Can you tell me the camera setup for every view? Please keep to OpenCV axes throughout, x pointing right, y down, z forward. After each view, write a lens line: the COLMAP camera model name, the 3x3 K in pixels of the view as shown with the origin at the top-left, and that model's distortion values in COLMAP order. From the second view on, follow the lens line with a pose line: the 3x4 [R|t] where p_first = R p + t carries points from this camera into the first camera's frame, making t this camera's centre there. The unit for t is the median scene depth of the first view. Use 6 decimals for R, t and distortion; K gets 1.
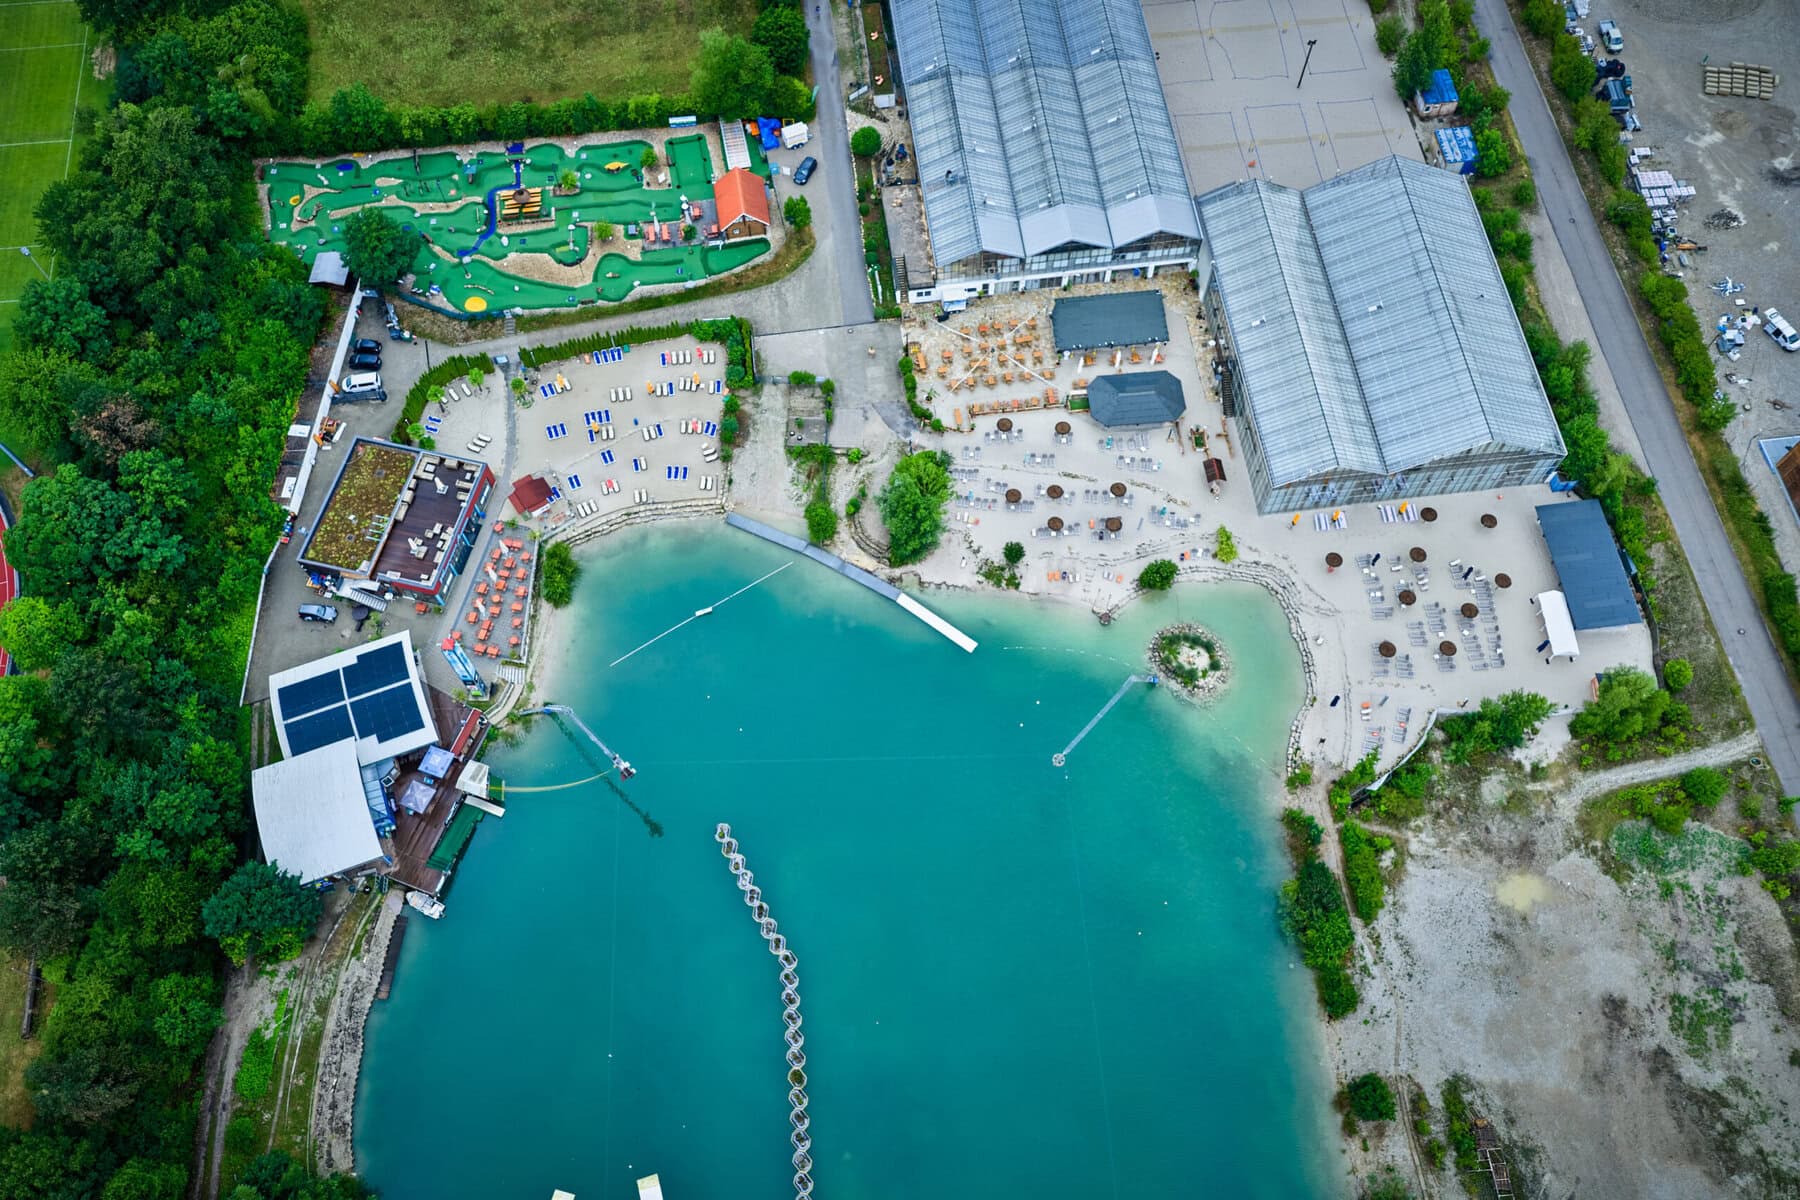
lens RADIAL K [[1475.2, 0, 895.2], [0, 1475.2, 591.1], [0, 0, 1]] dist [0.023285, -0.037318]
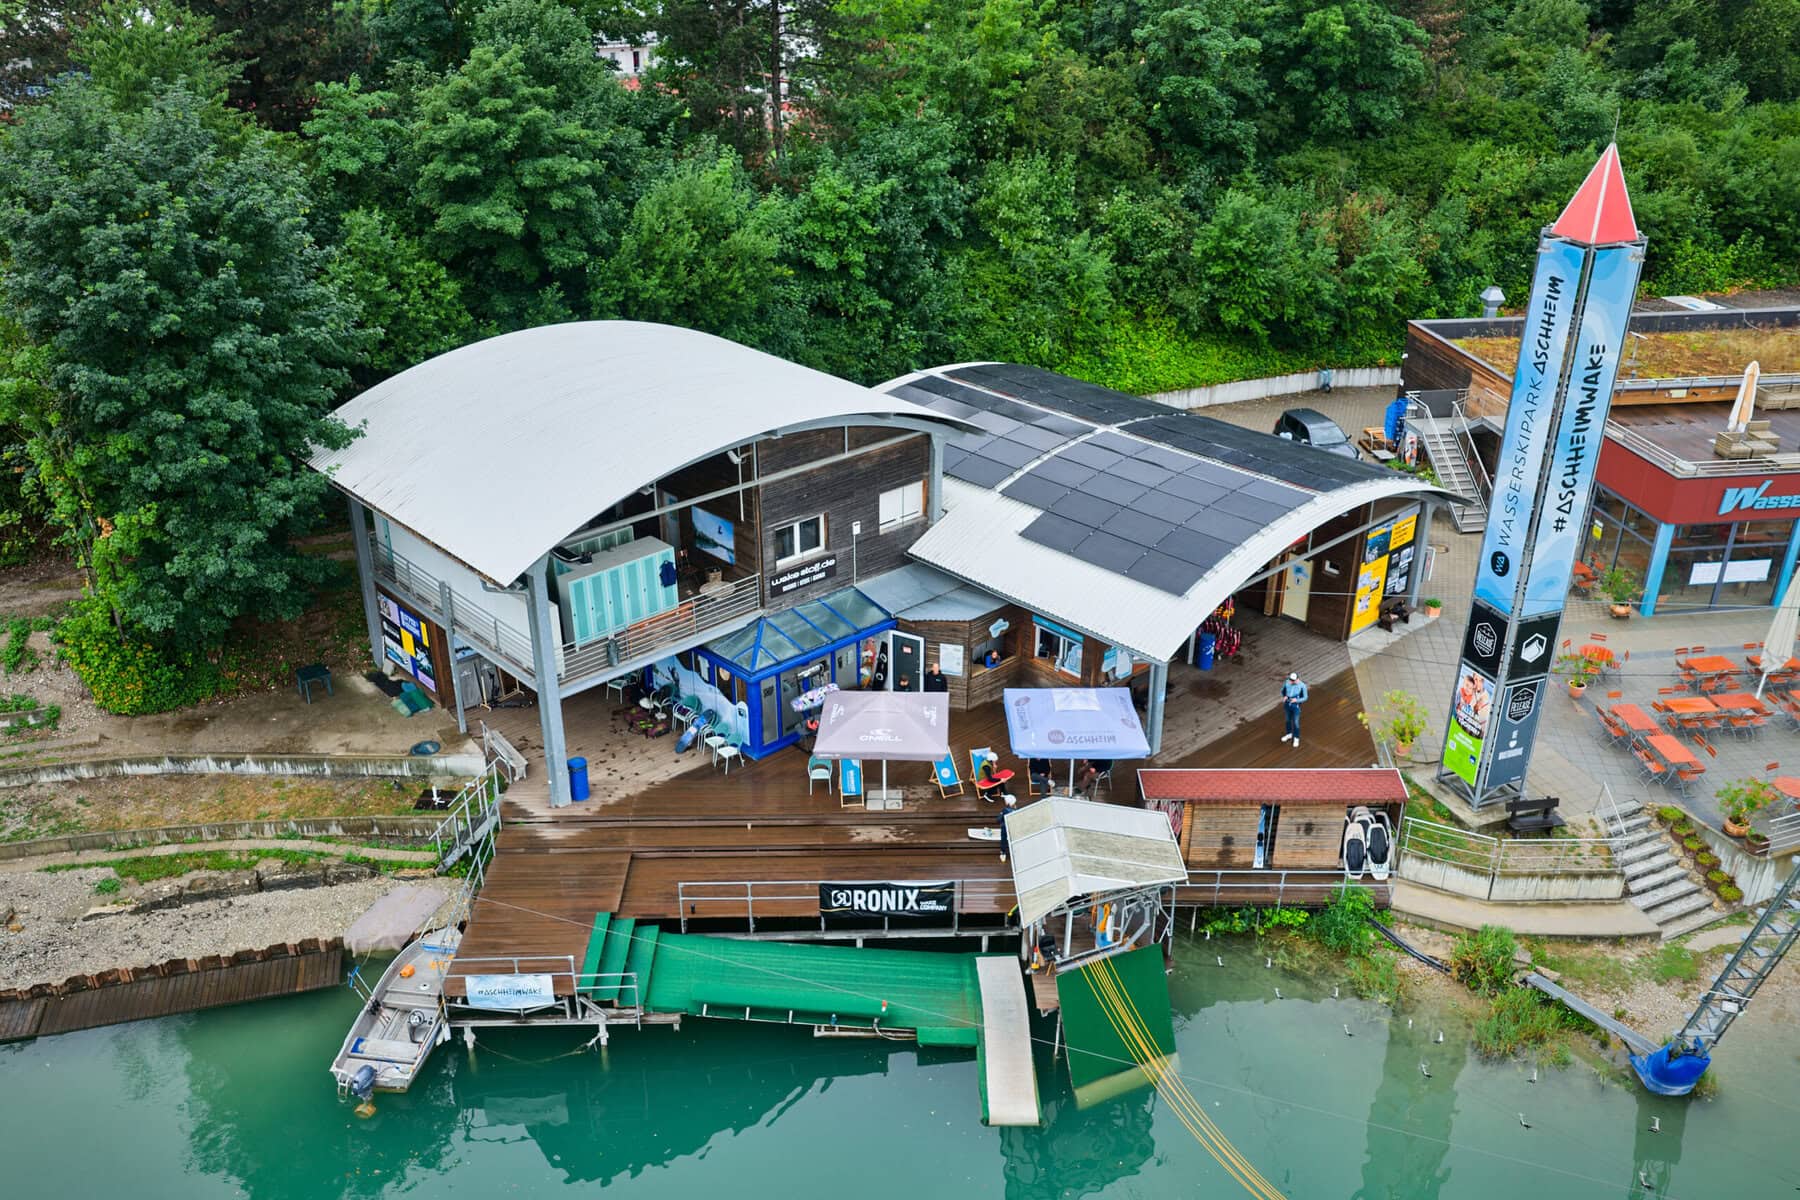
lens RADIAL K [[1475.2, 0, 899.3], [0, 1475.2, 606.6], [0, 0, 1]] dist [0.023285, -0.037318]
pose [[0.378500, 0.402346, -0.833580, -0.154806], [-0.837549, 0.532245, -0.123402, 0.152836], [0.394018, 0.744871, 0.538439, 0.869109]]
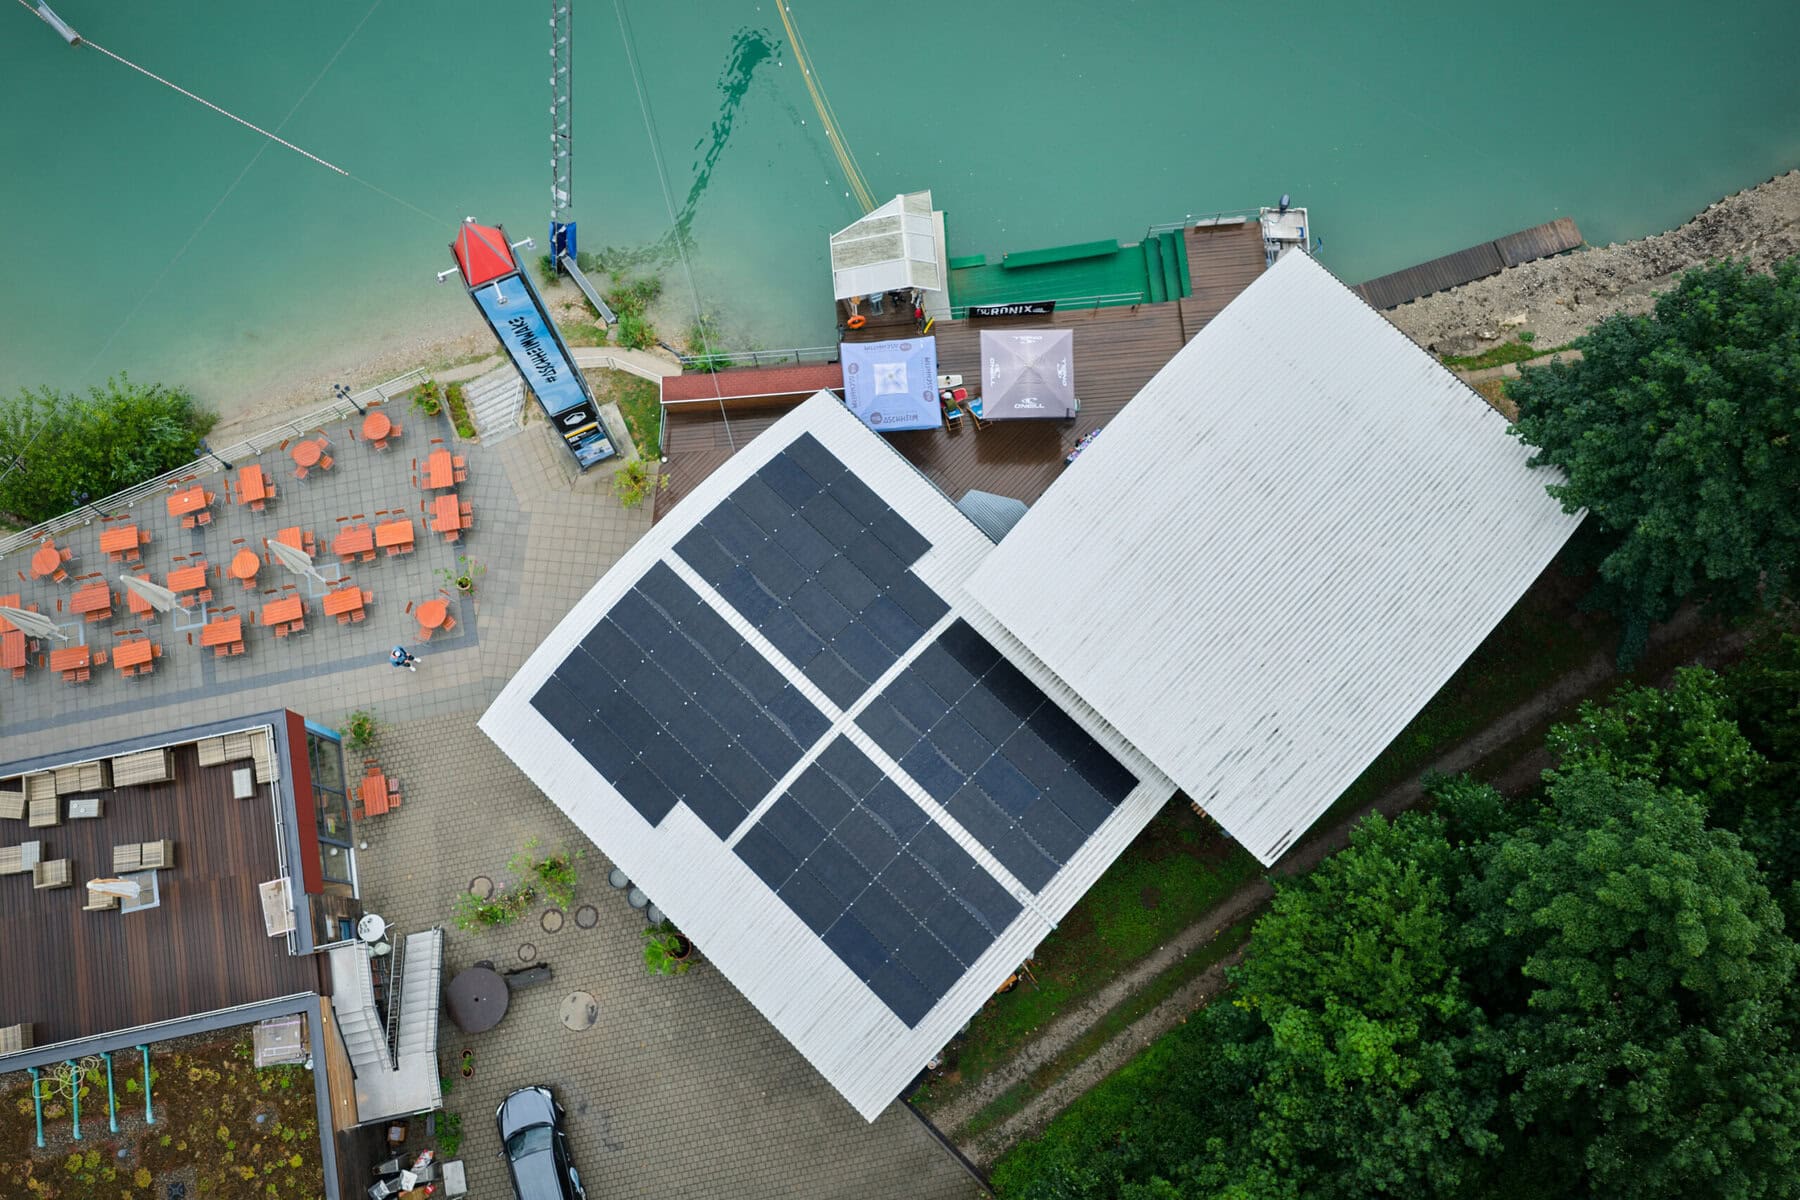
lens RADIAL K [[1475.2, 0, 903.3], [0, 1475.2, 594.2], [0, 0, 1]] dist [0.023285, -0.037318]
pose [[-0.420678, -0.878798, 0.225266, -0.411865], [0.819471, -0.261559, 0.509956, -0.038559], [-0.389228, 0.399126, 0.830181, 0.780310]]
